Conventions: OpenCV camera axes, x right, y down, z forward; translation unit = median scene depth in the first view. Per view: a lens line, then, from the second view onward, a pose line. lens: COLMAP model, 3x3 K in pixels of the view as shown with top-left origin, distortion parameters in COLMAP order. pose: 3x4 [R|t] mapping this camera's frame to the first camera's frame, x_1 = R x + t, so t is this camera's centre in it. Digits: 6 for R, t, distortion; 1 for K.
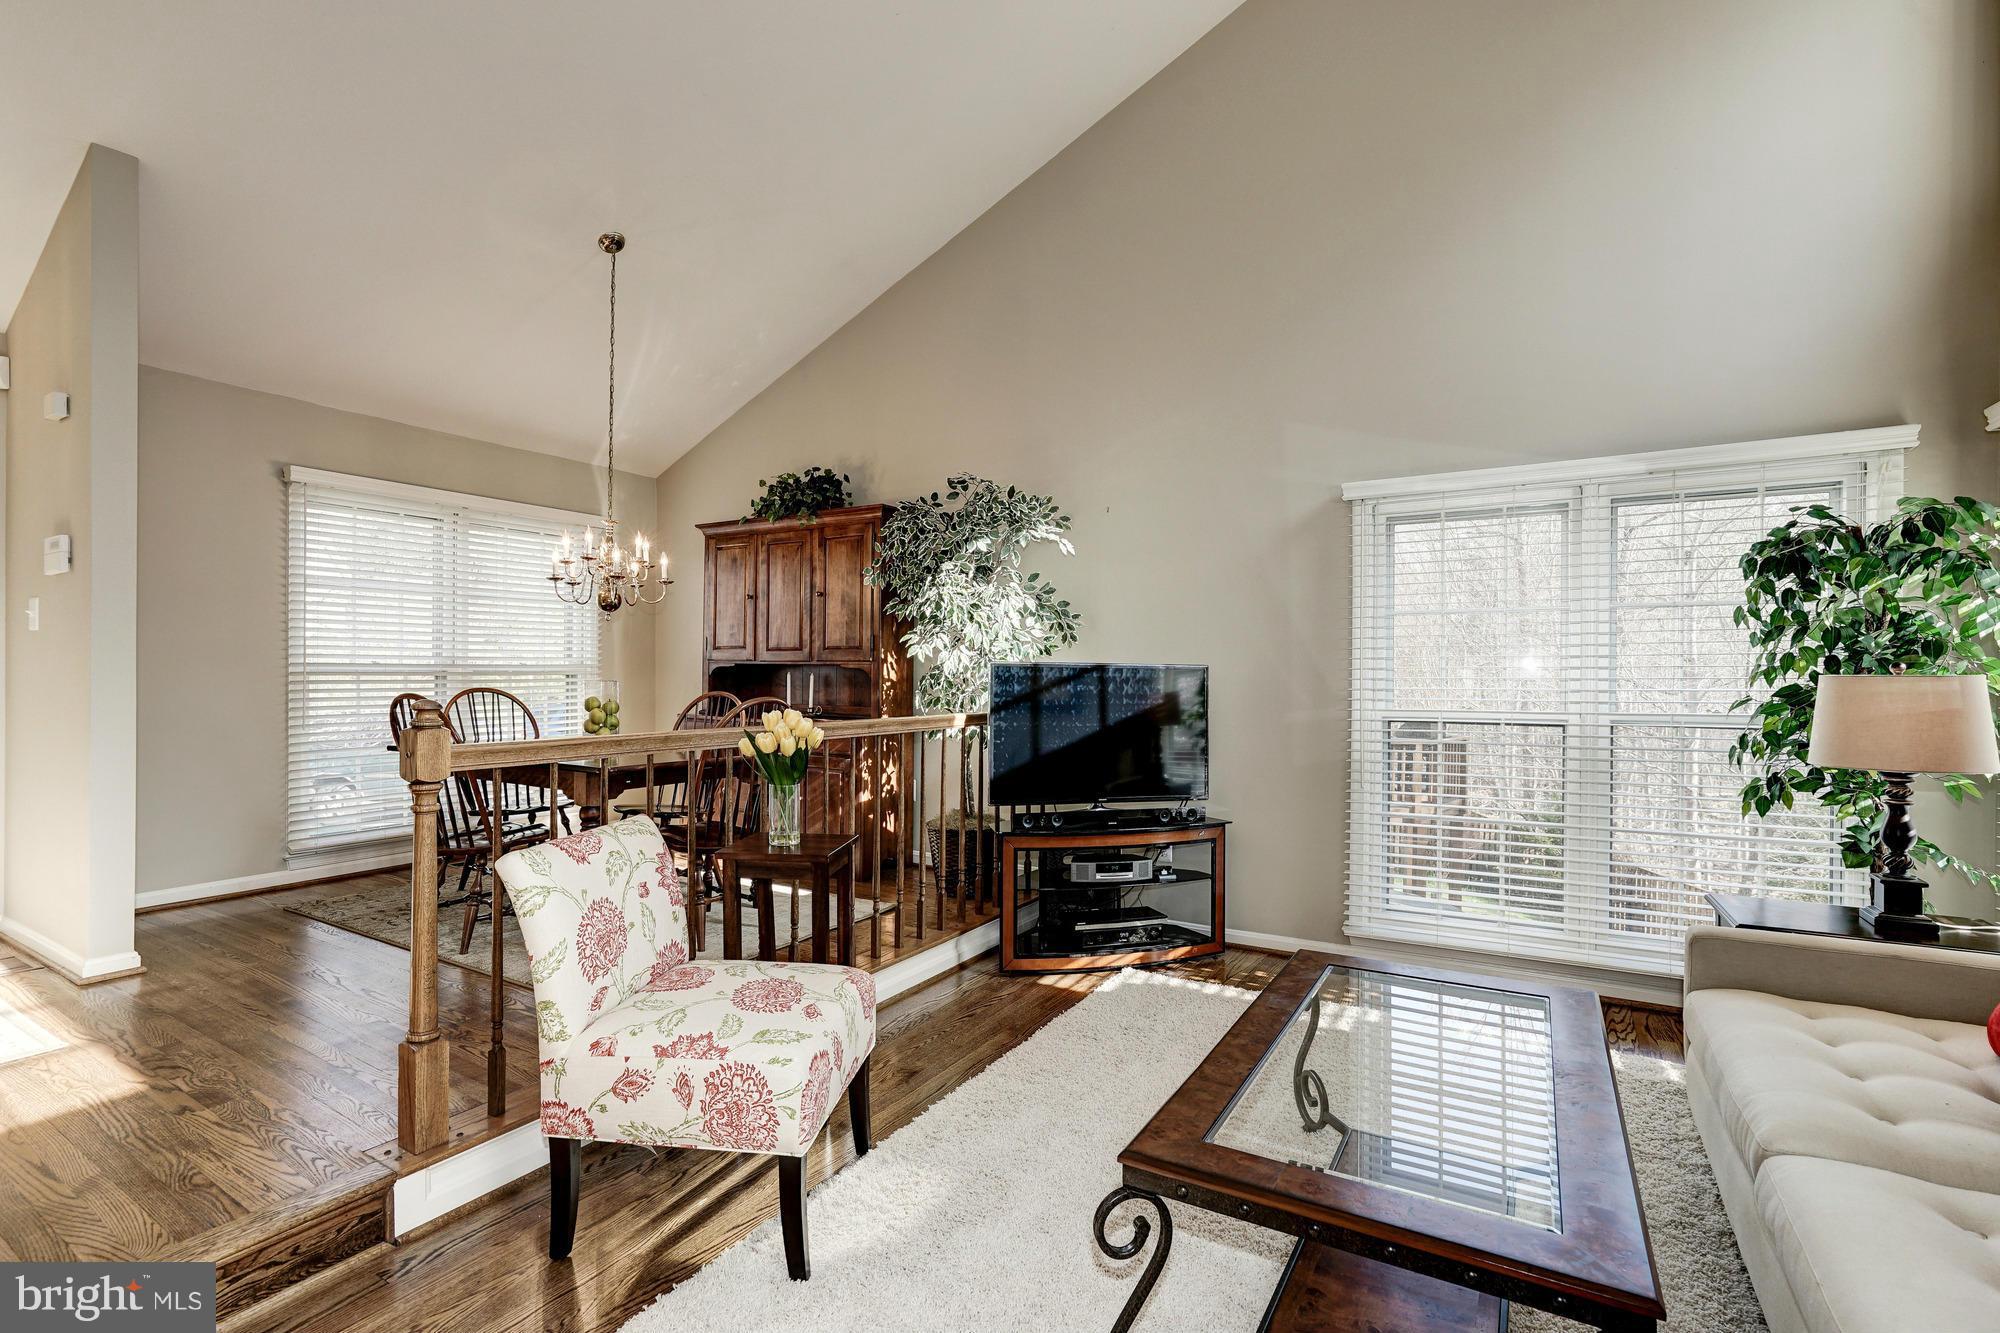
lens RADIAL K [[944.1, 0, 989.8], [0, 944.1, 675.9], [0, 0, 1]] dist [-0.038097, 0.023215]
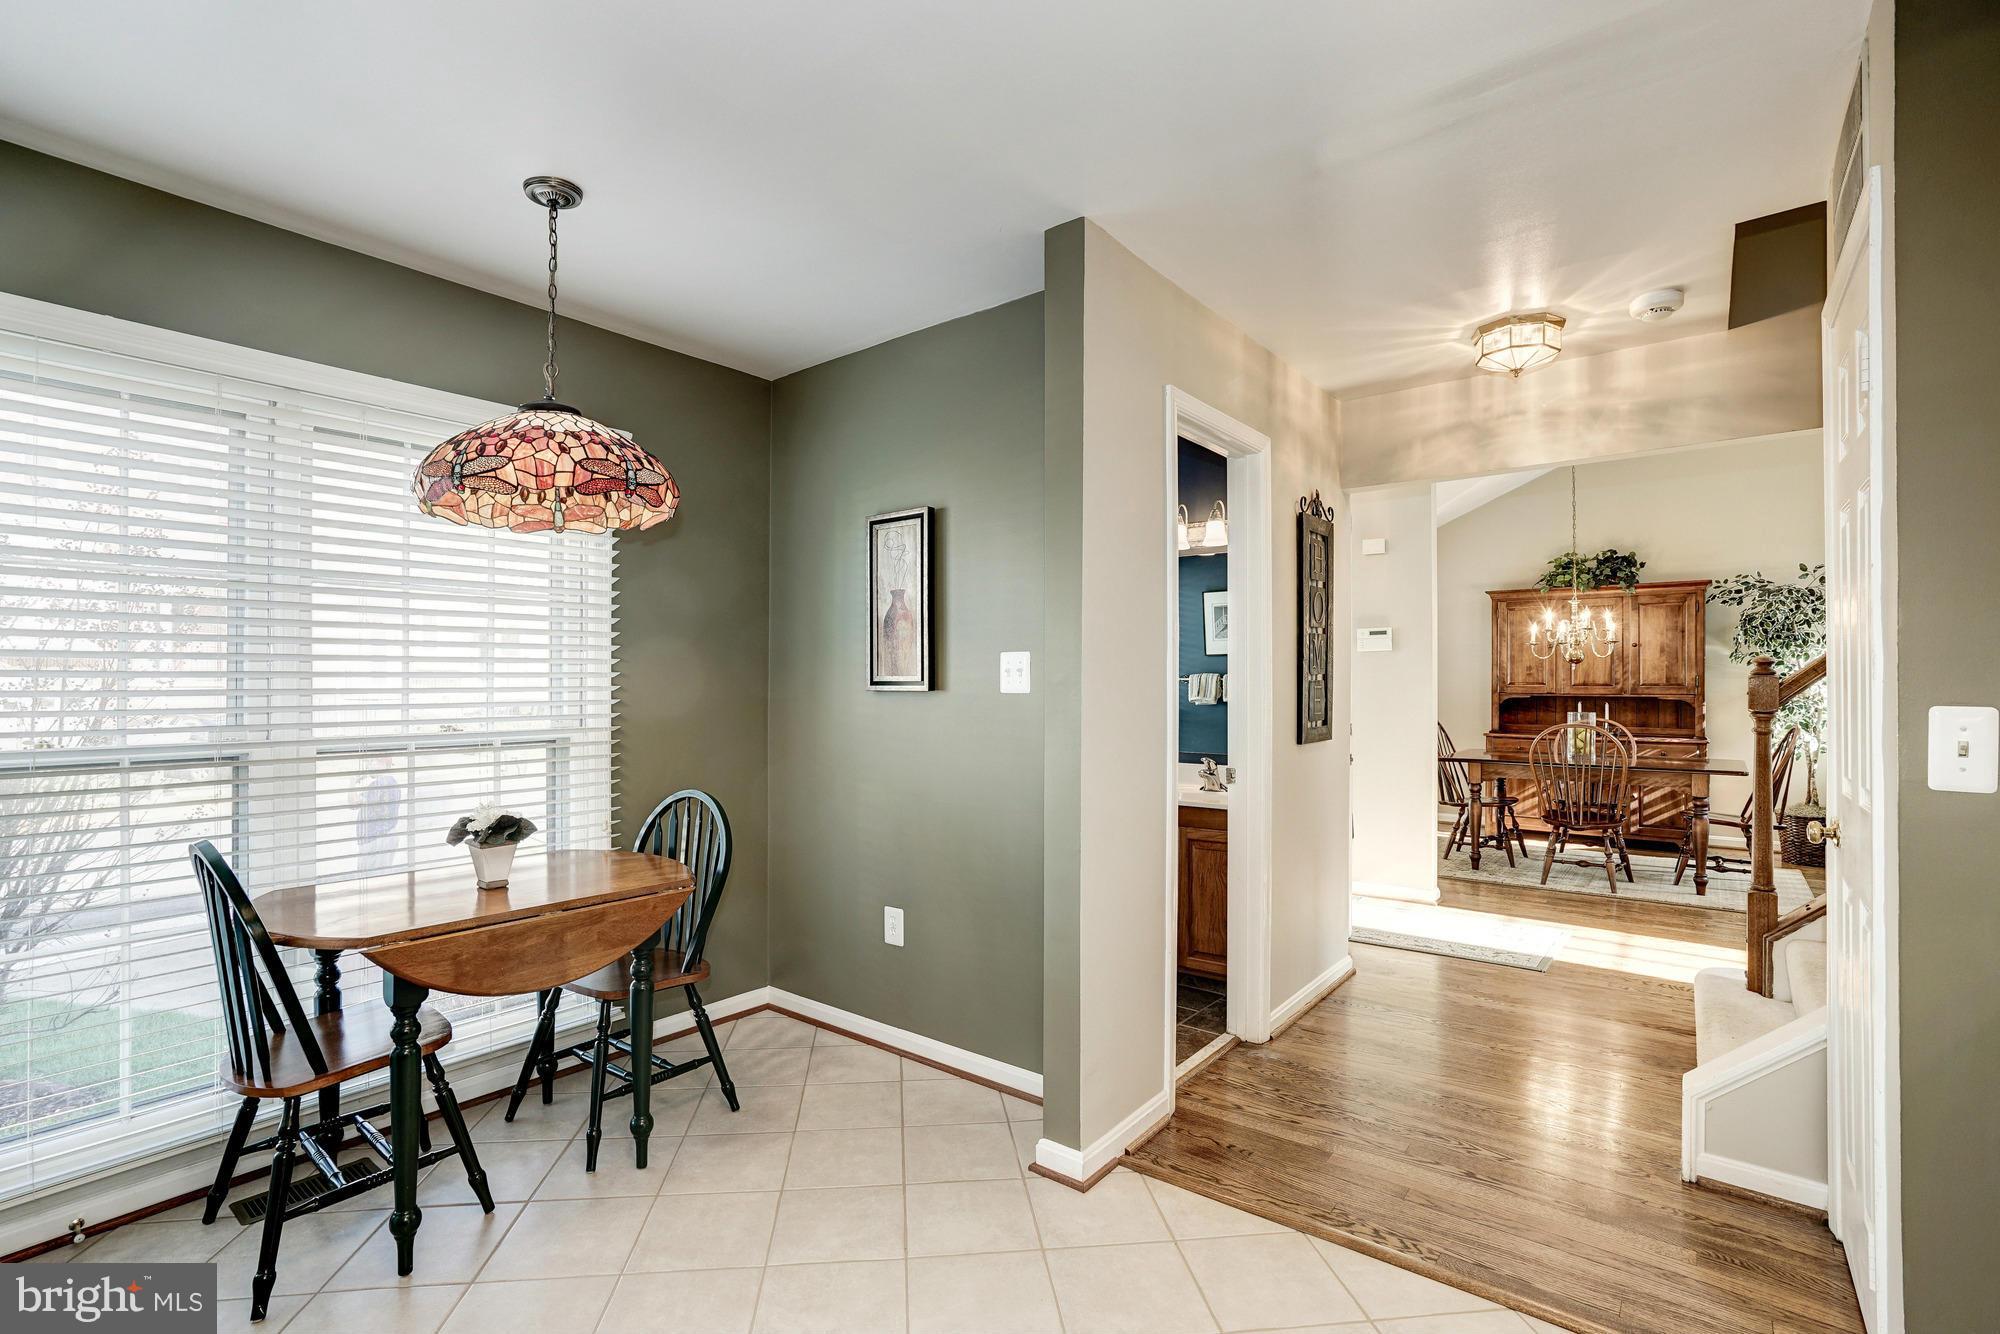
lens RADIAL K [[944.1, 0, 989.8], [0, 944.1, 676.4], [0, 0, 1]] dist [-0.038097, 0.023215]
pose [[0.992549, -0.000623, -0.121845, -0.947449], [0.000371, 0.999998, -0.002091, -0.039768], [0.121846, 0.002030, 0.992547, -0.438692]]
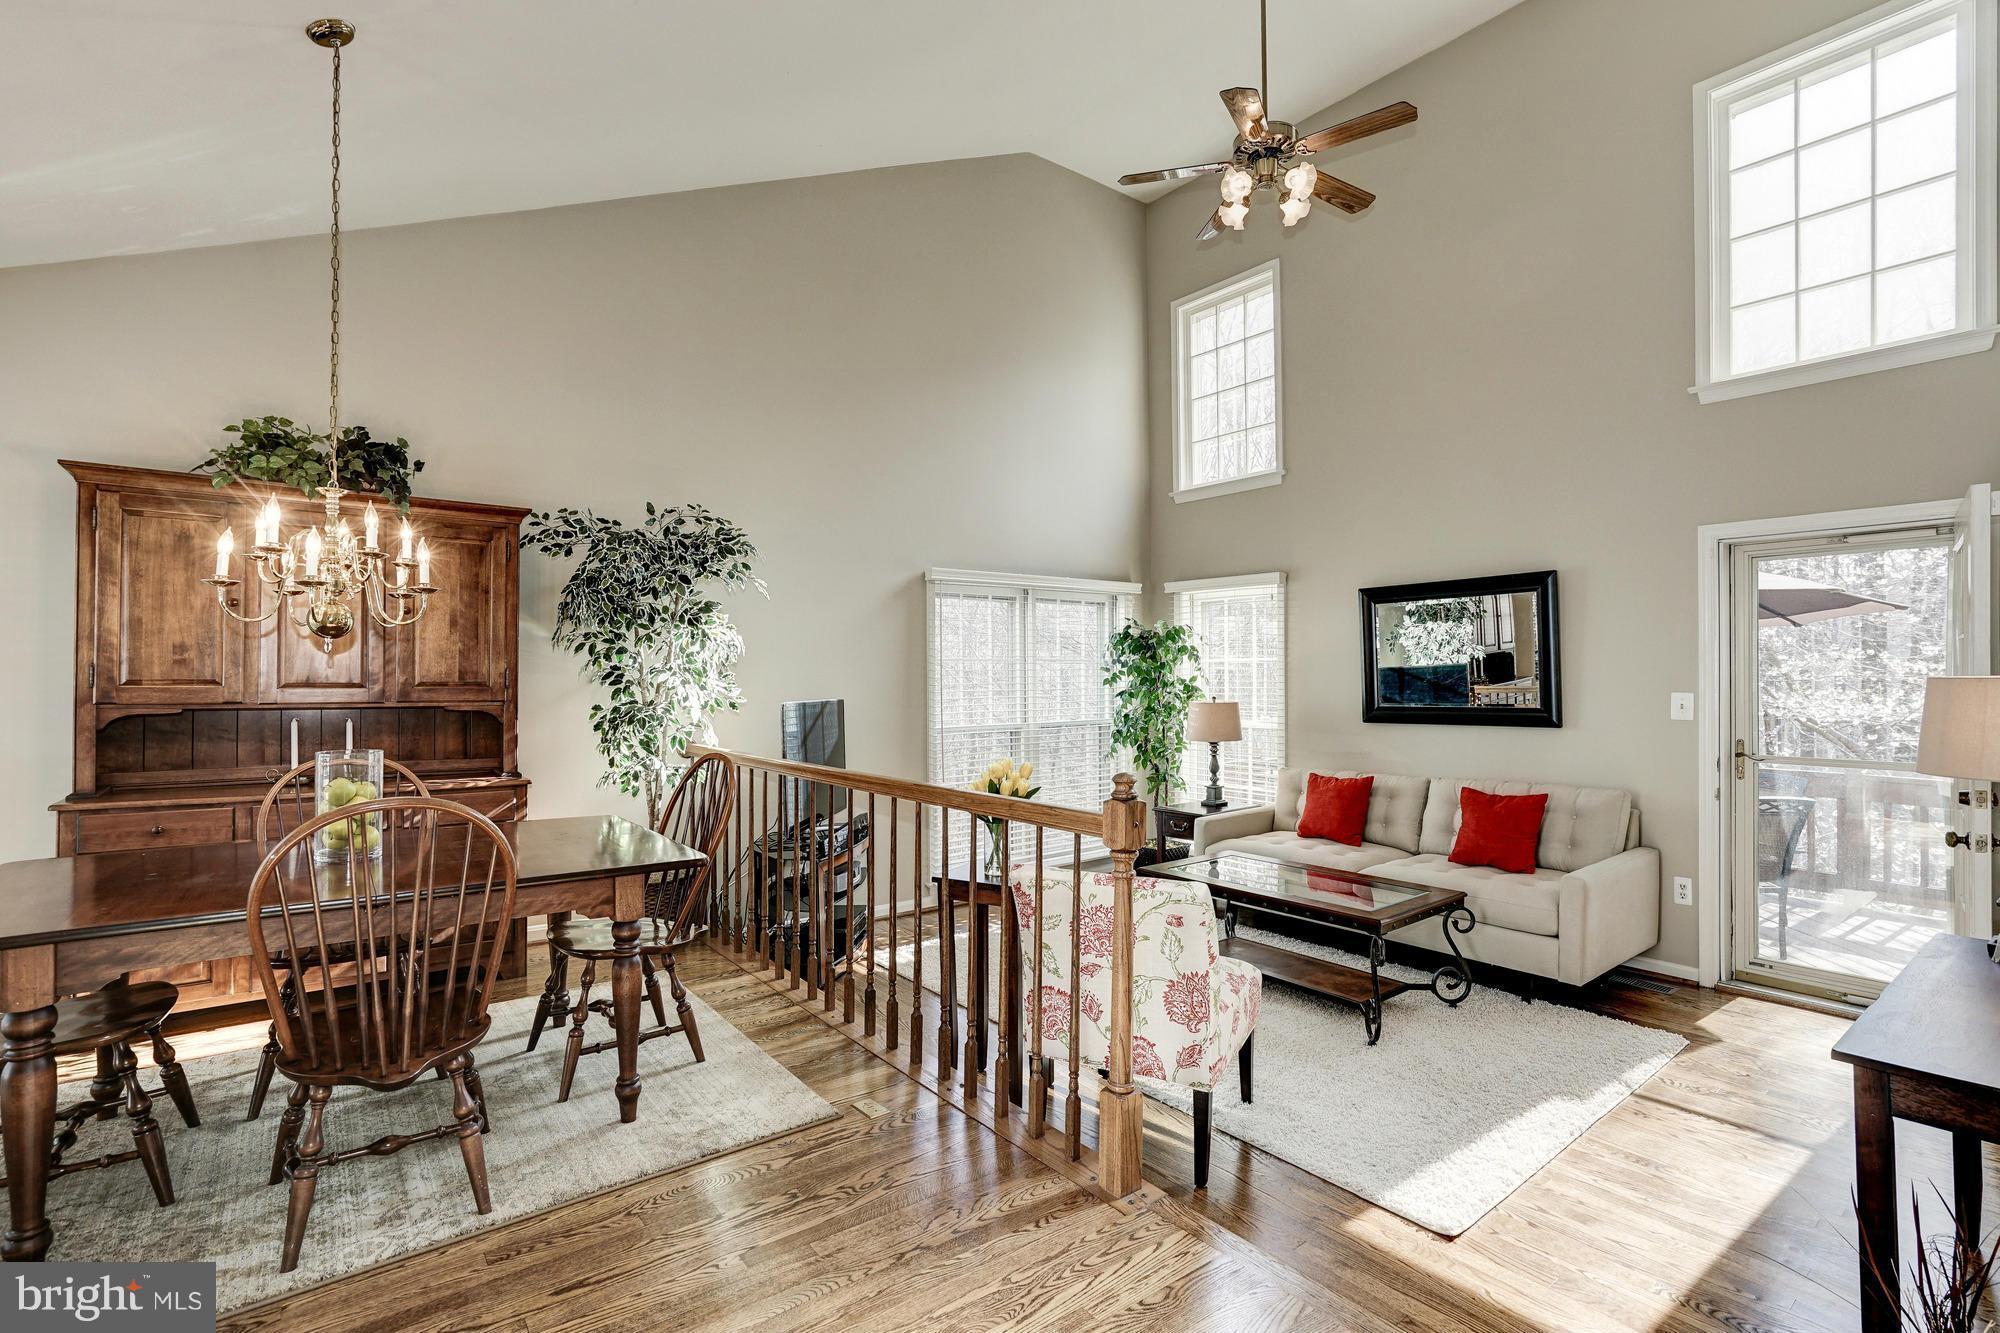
lens RADIAL K [[944.1, 0, 989.8], [0, 944.1, 675.9], [0, 0, 1]] dist [-0.038097, 0.023215]
pose [[0.393094, 0.004413, 0.919488, -0.672814], [-0.007340, 0.999972, -0.001661, -0.039124], [-0.919469, -0.006096, 0.393115, 0.313776]]
